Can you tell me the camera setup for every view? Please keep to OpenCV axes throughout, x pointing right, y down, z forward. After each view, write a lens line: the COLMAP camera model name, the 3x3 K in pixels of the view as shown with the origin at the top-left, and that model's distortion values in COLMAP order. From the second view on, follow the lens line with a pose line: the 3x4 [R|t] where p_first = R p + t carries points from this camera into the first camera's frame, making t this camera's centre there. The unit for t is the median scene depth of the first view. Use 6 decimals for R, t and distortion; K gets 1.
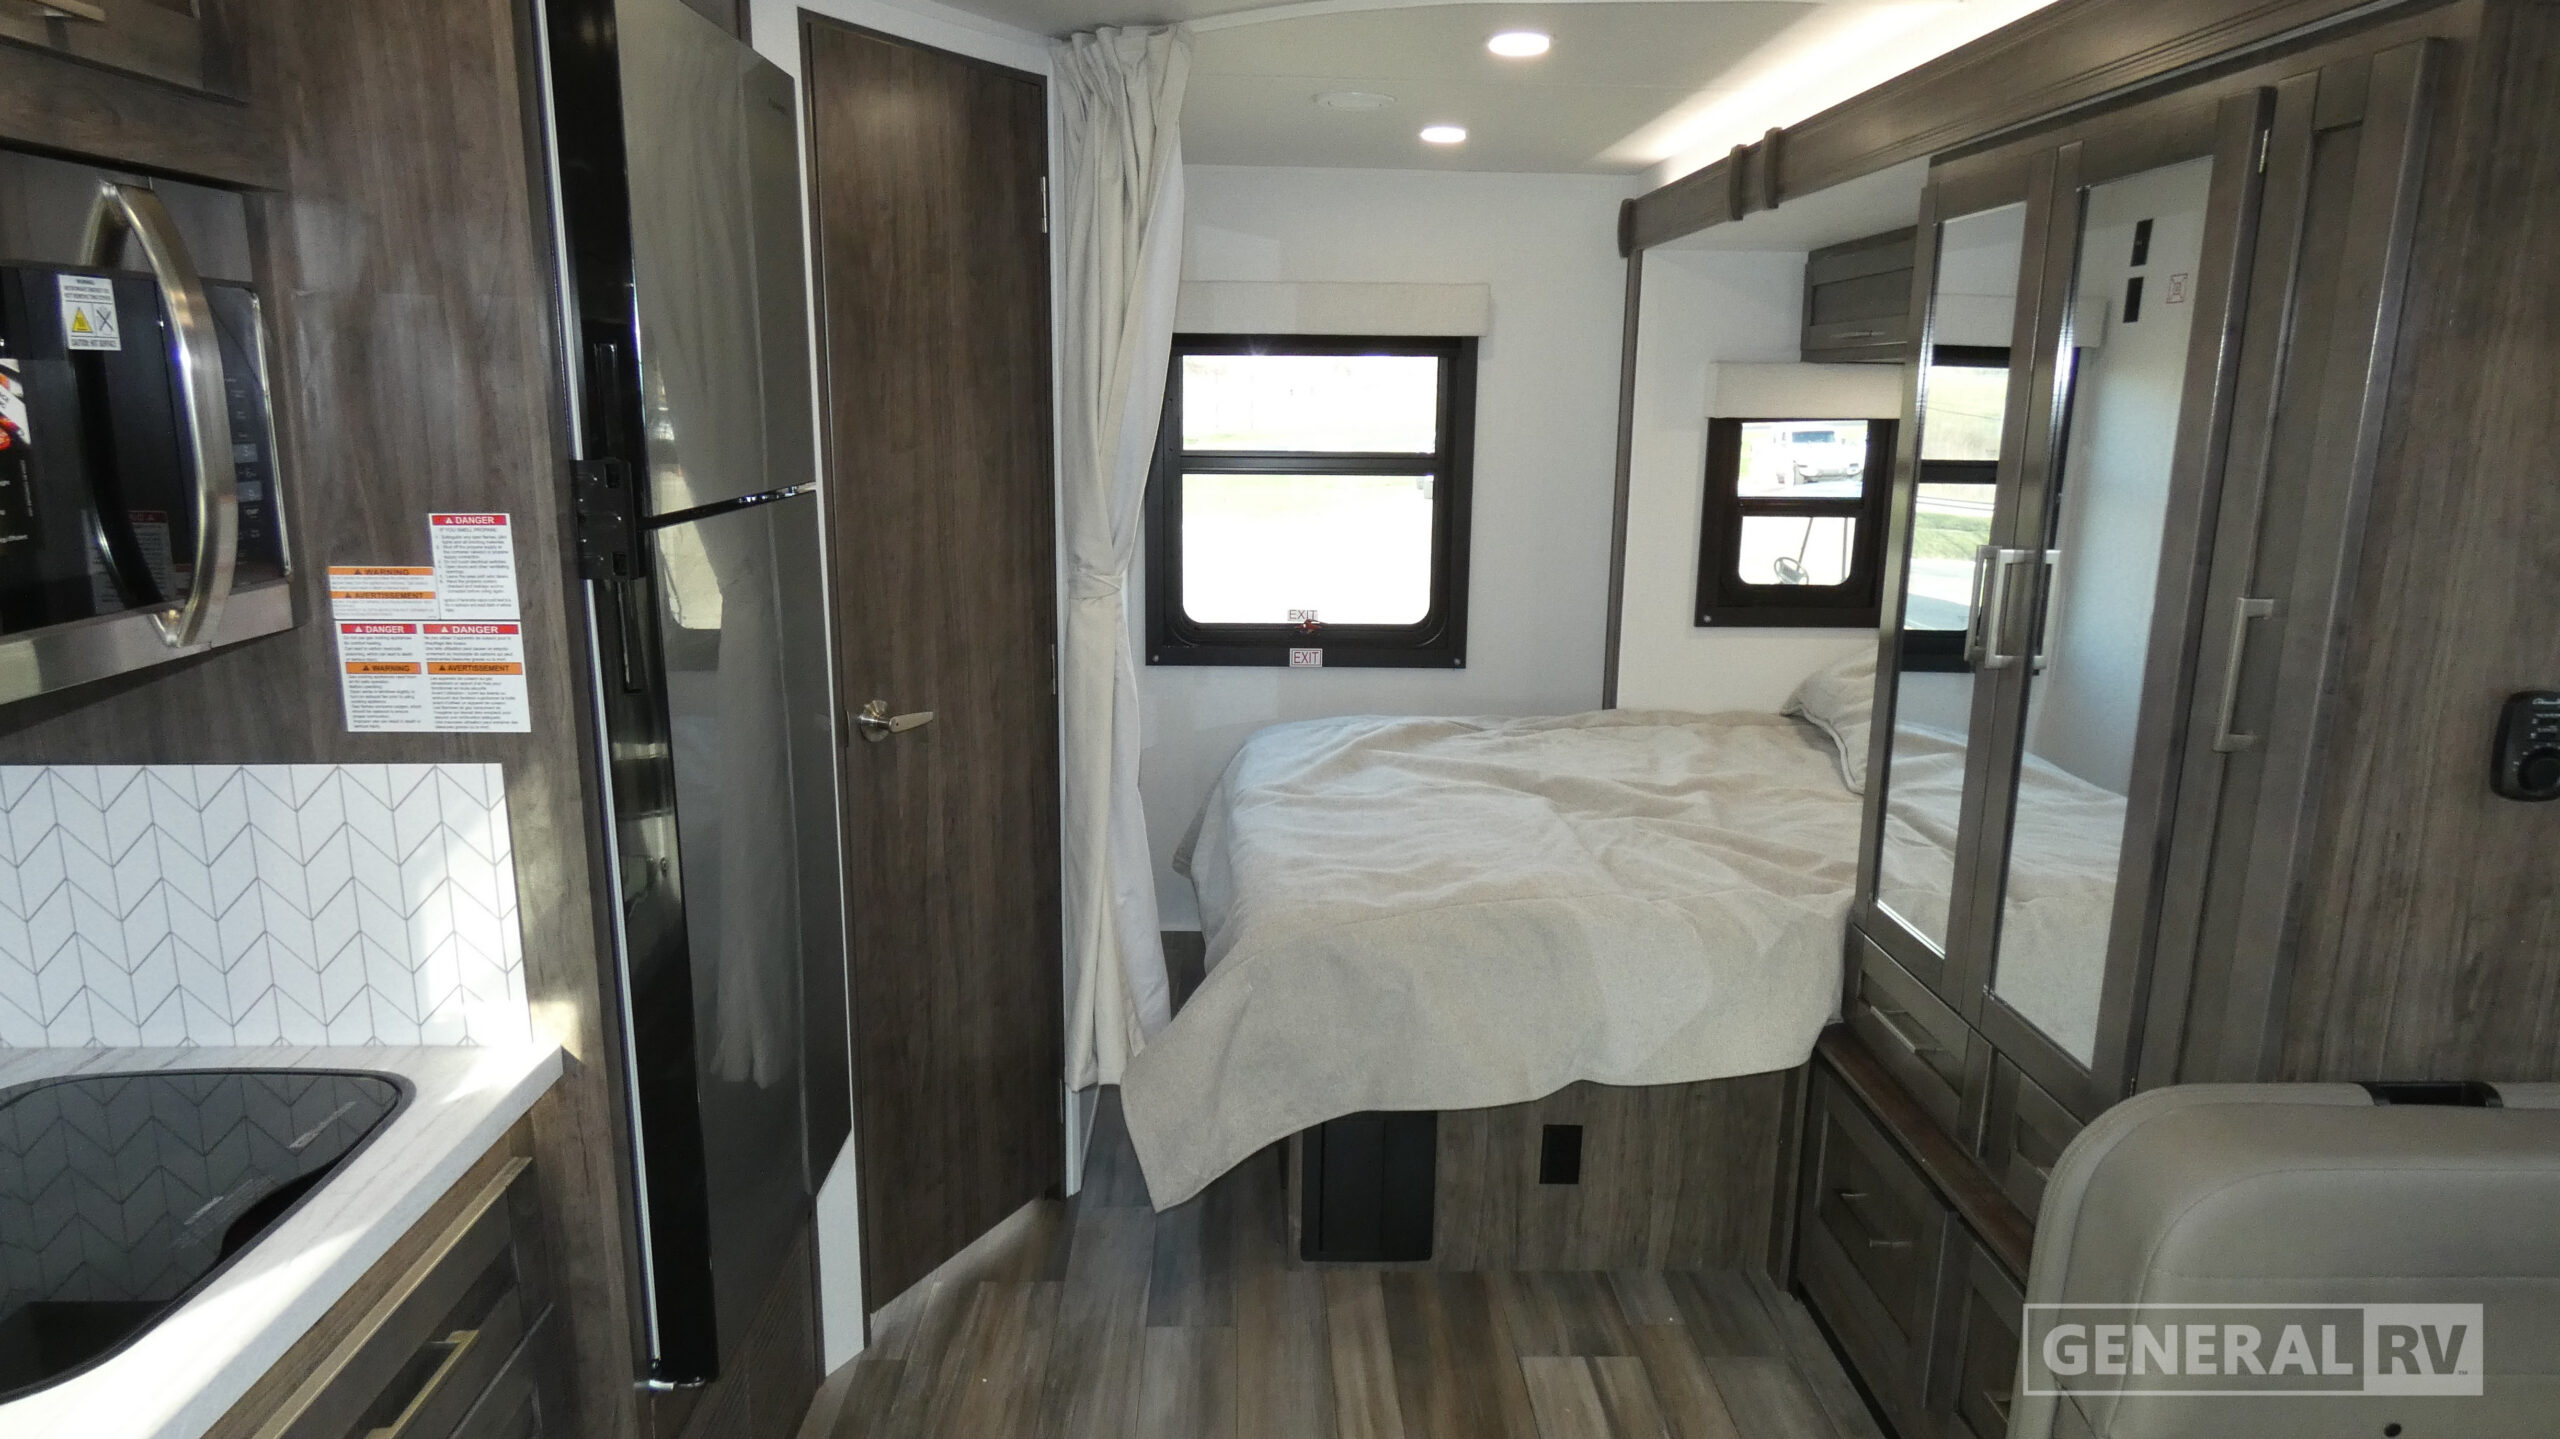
lens RADIAL K [[1539.7, 0, 1268.4], [0, 1539.7, 712.9], [0, 0, 1]] dist [-0.000942, -0.001919]
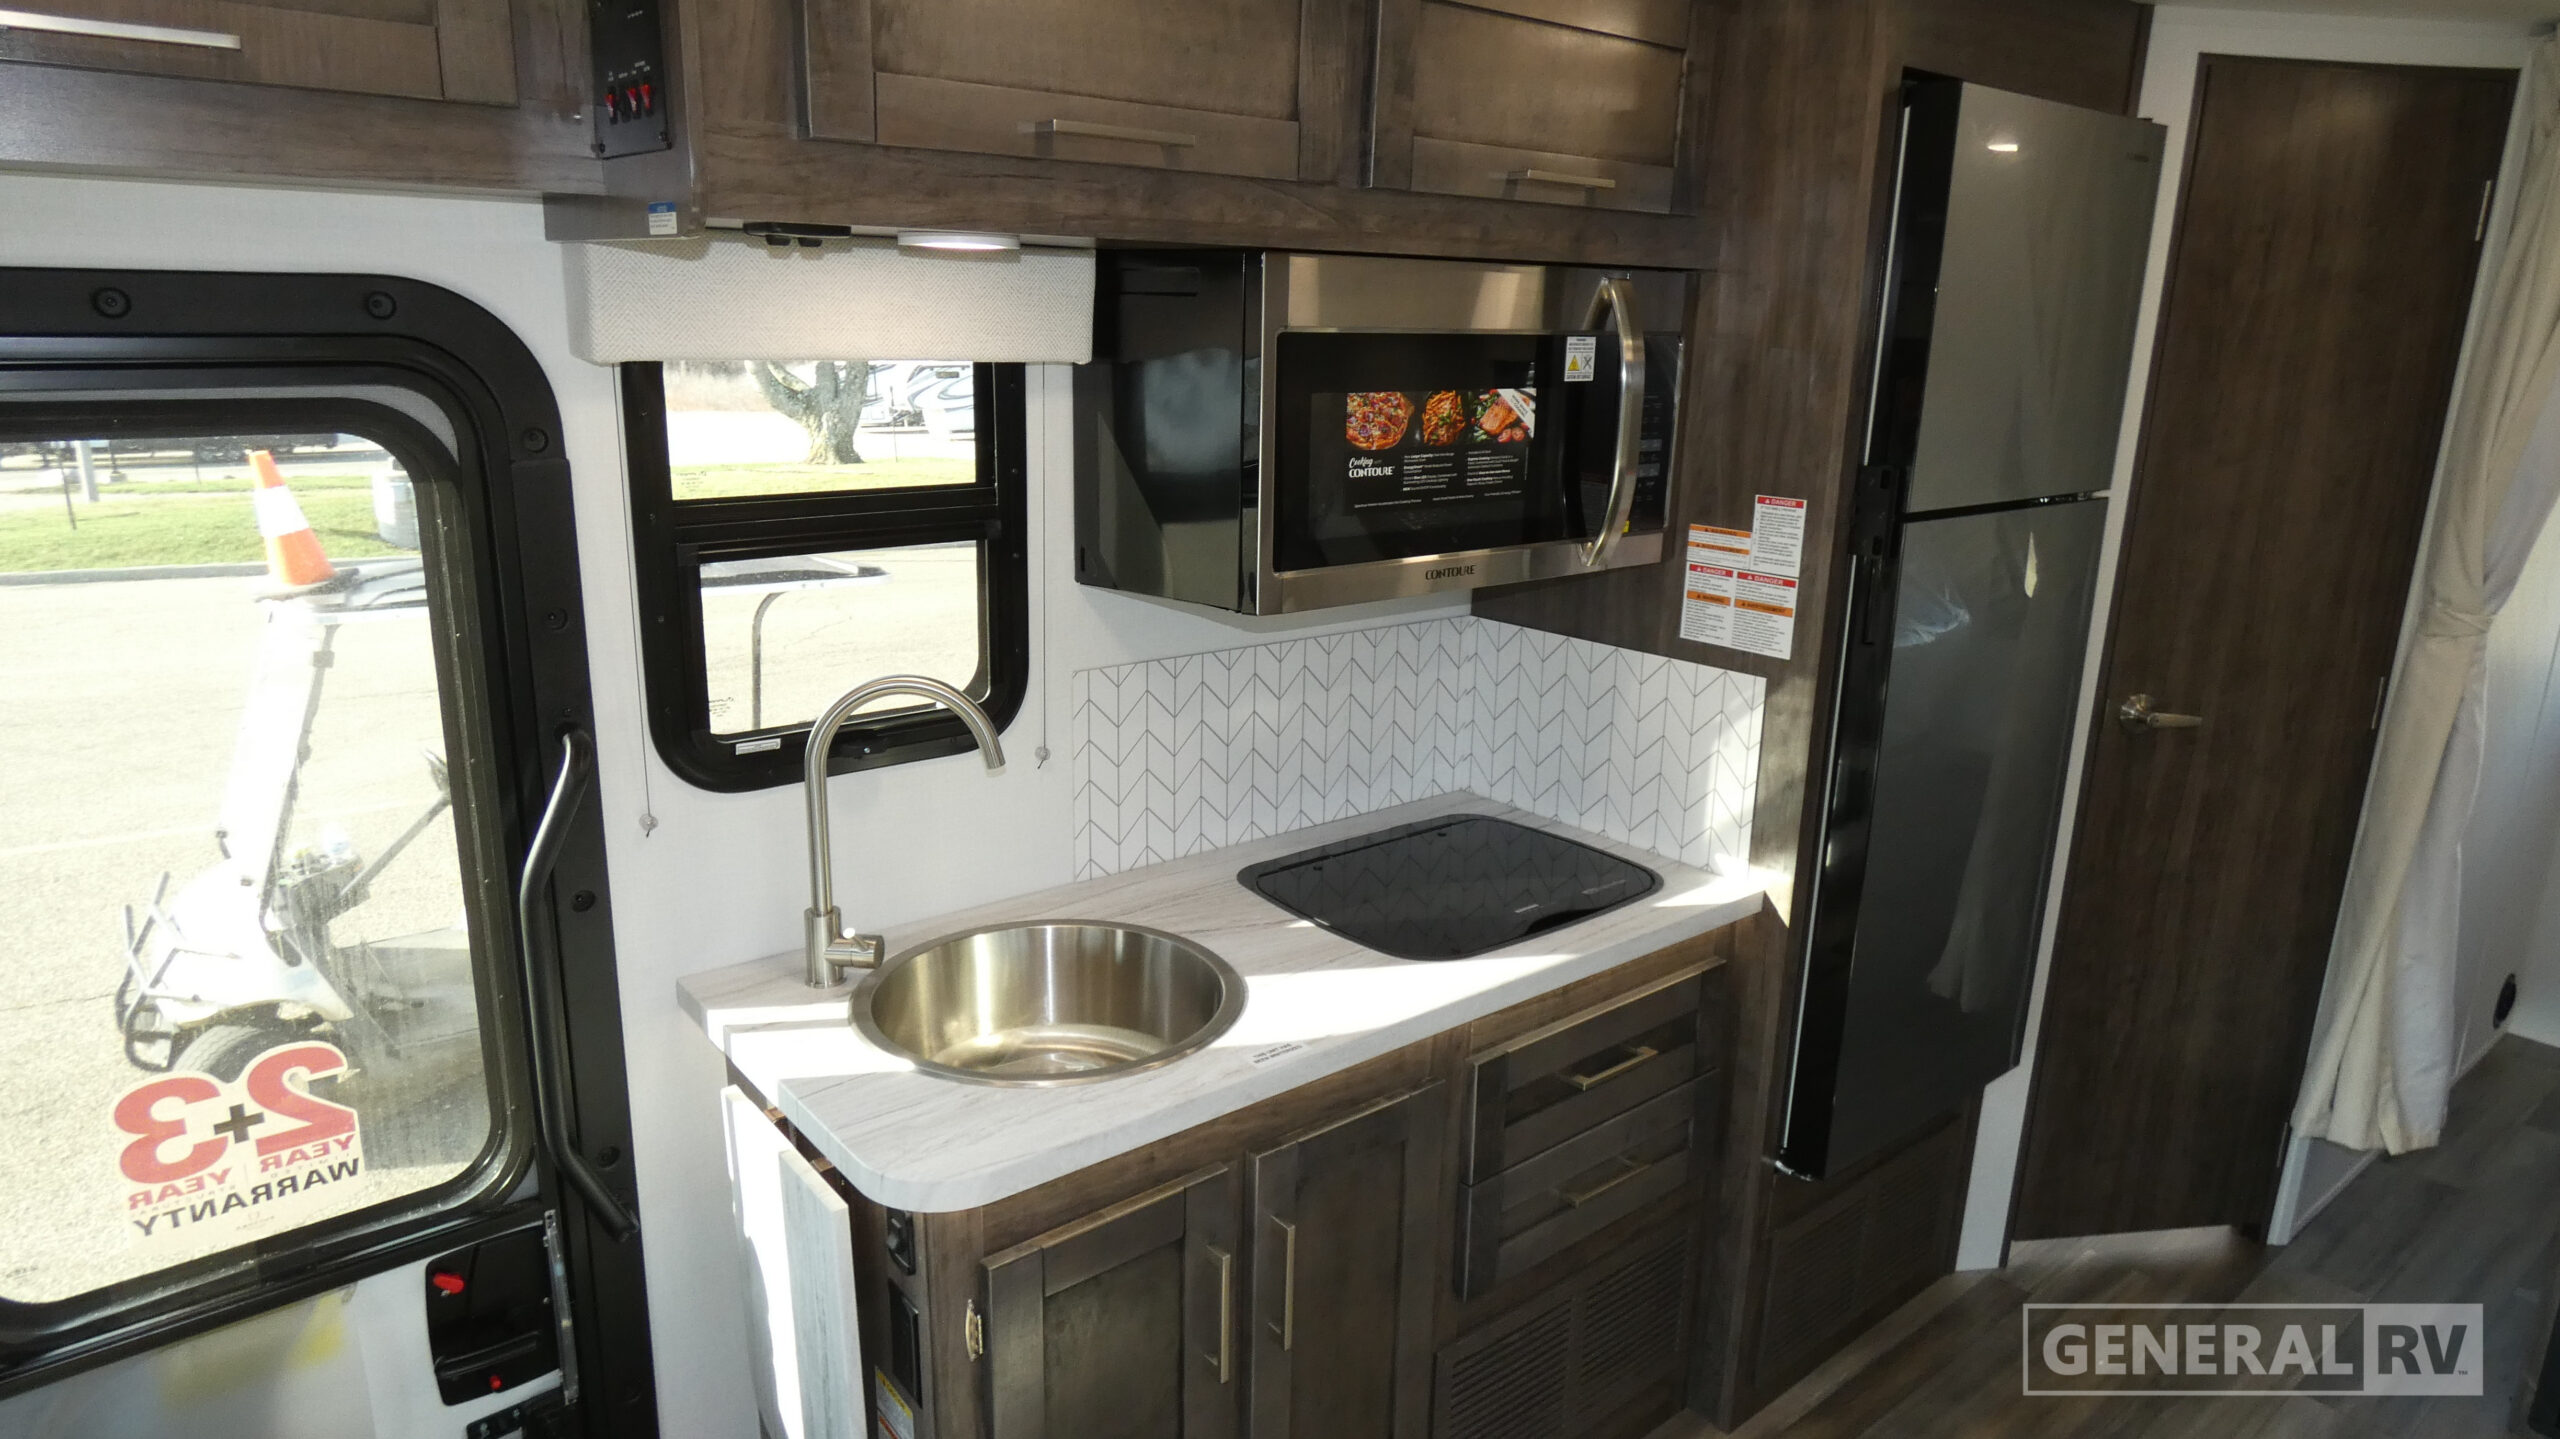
lens RADIAL K [[1527.6, 0, 1275.2], [0, 1527.6, 711.2], [0, 0, 1]] dist [0.000685, 0.001126]
pose [[0.619670, 0.203160, -0.758113, 0.278356], [-0.180067, 0.976953, 0.114620, -0.016505], [0.763927, 0.065485, 0.641971, -0.219667]]
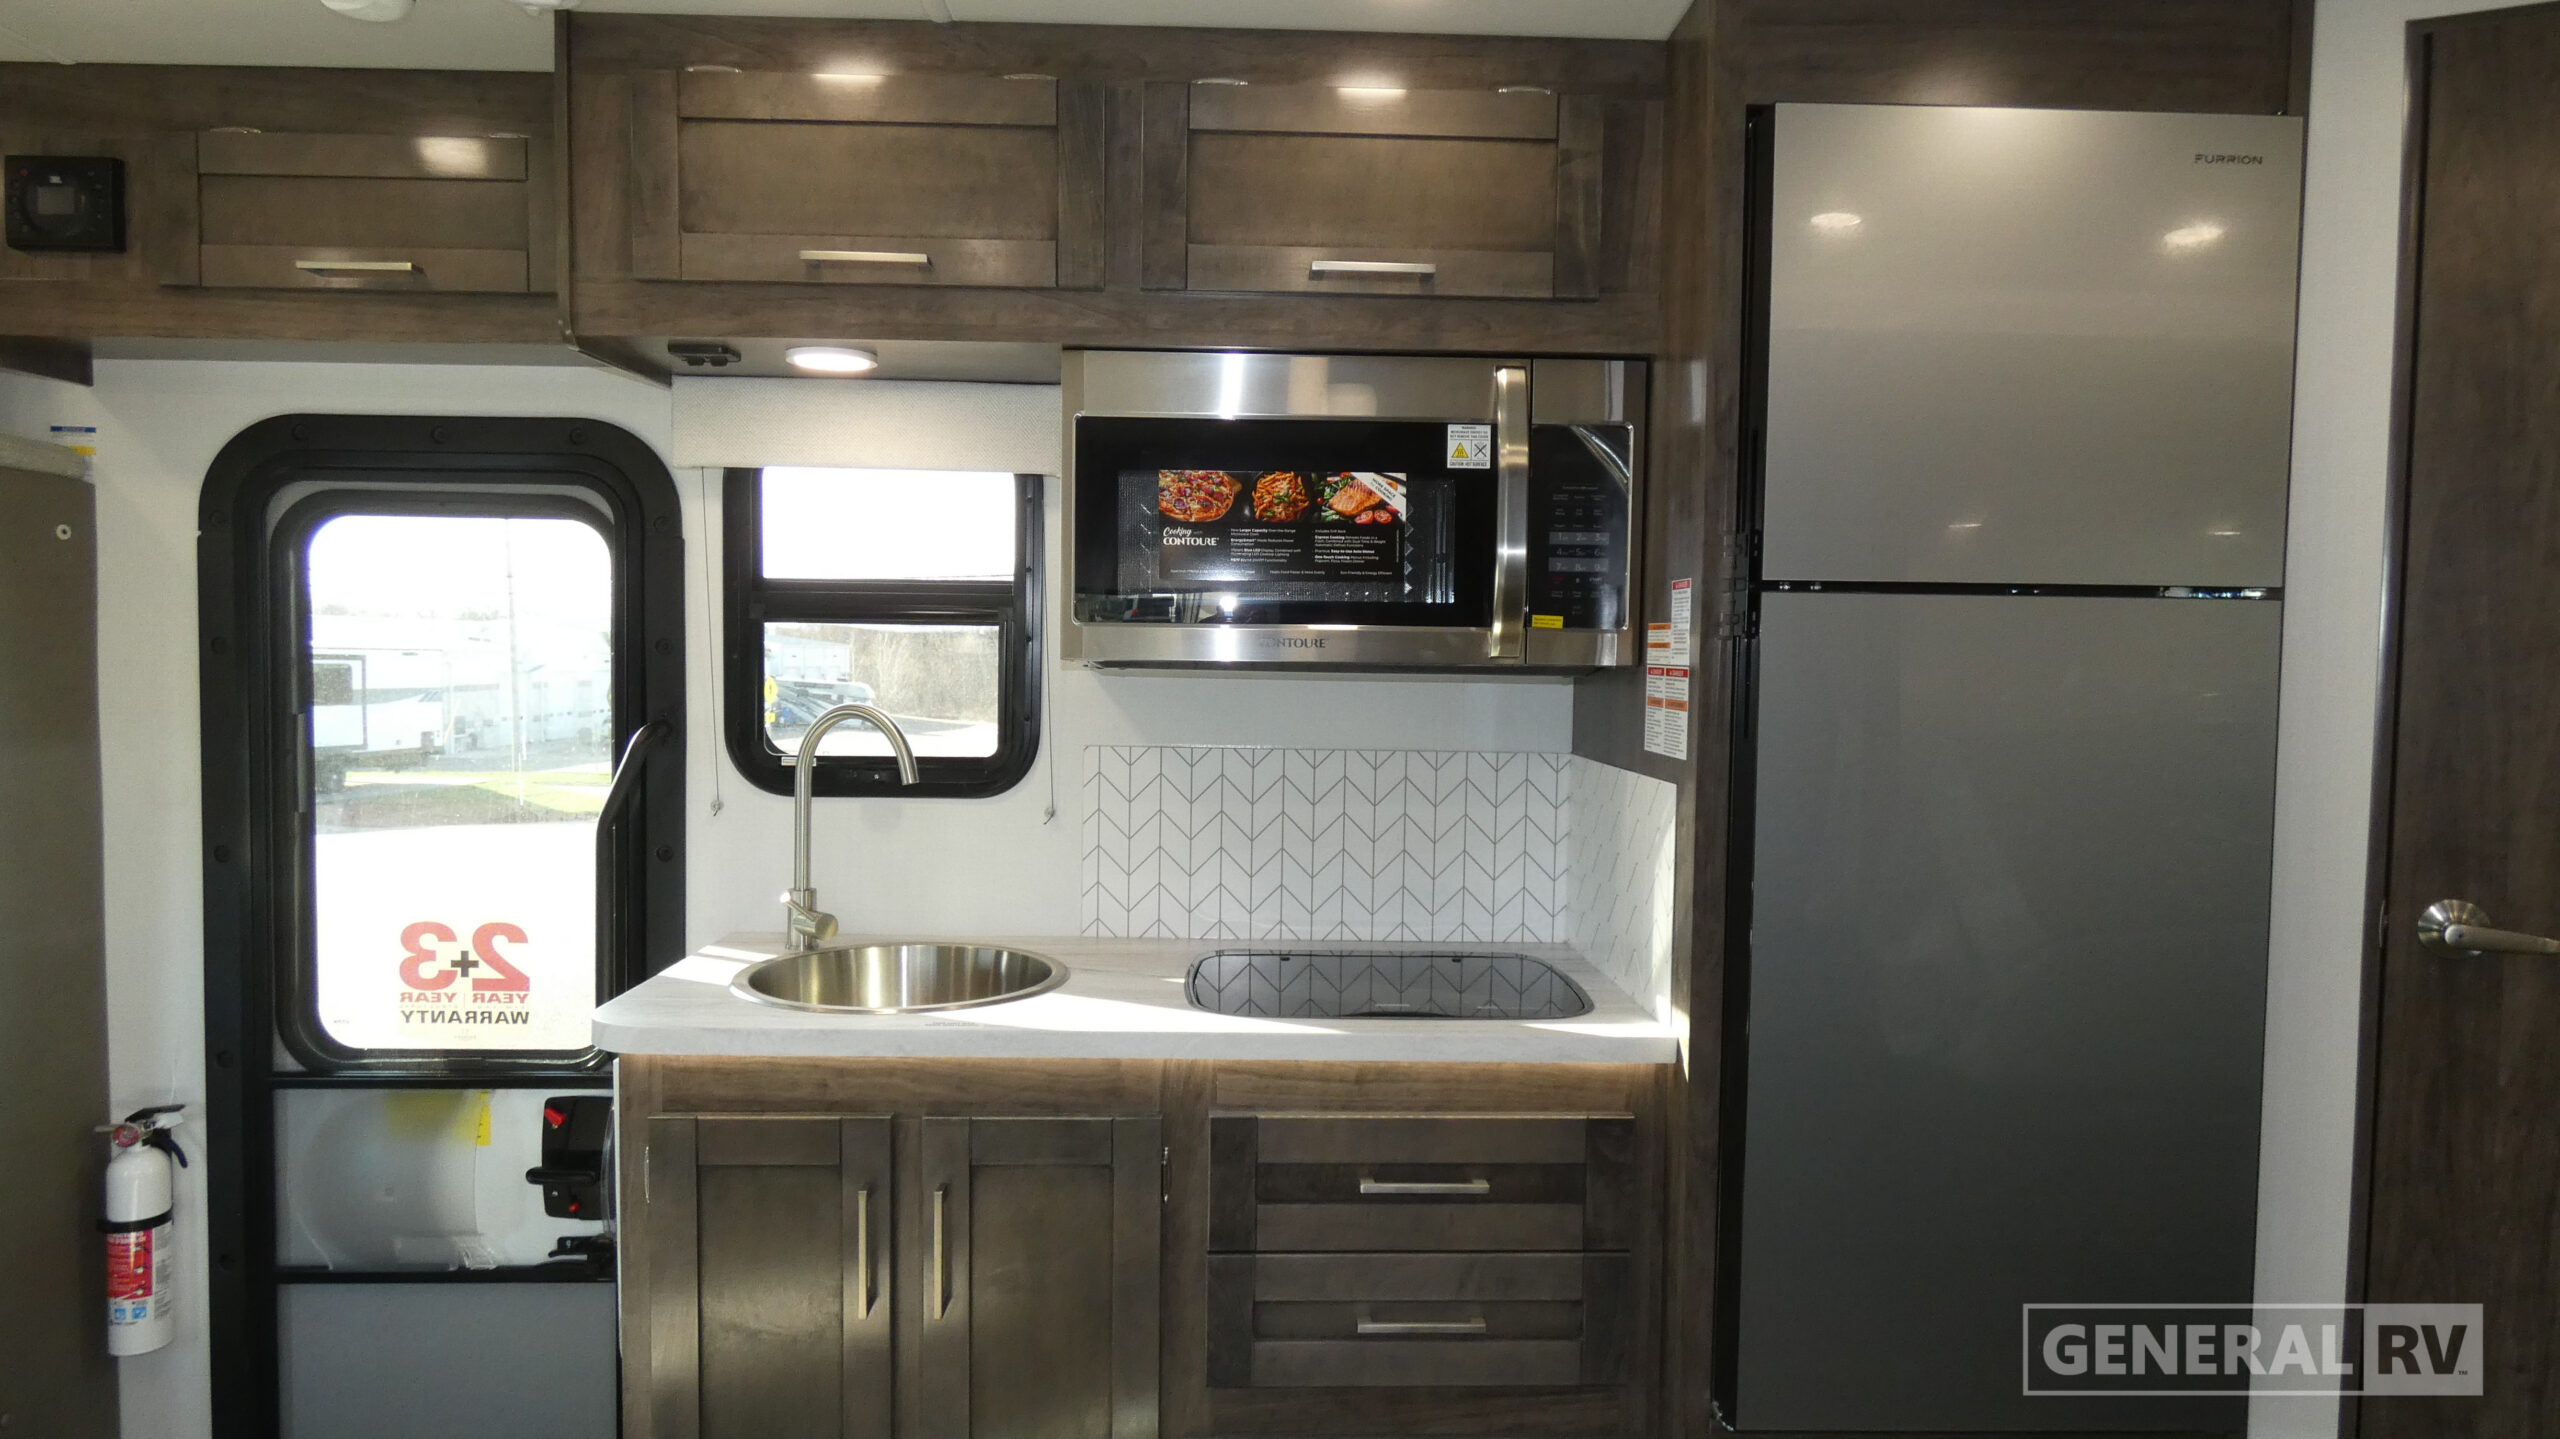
lens RADIAL K [[1539.7, 0, 1268.4], [0, 1539.7, 712.9], [0, 0, 1]] dist [-0.000942, -0.001919]
pose [[0.016966, 0.041202, -0.999007, 0.717052], [-0.222945, 0.974151, 0.036391, 0.005119], [0.974683, 0.222106, 0.025713, 0.652860]]
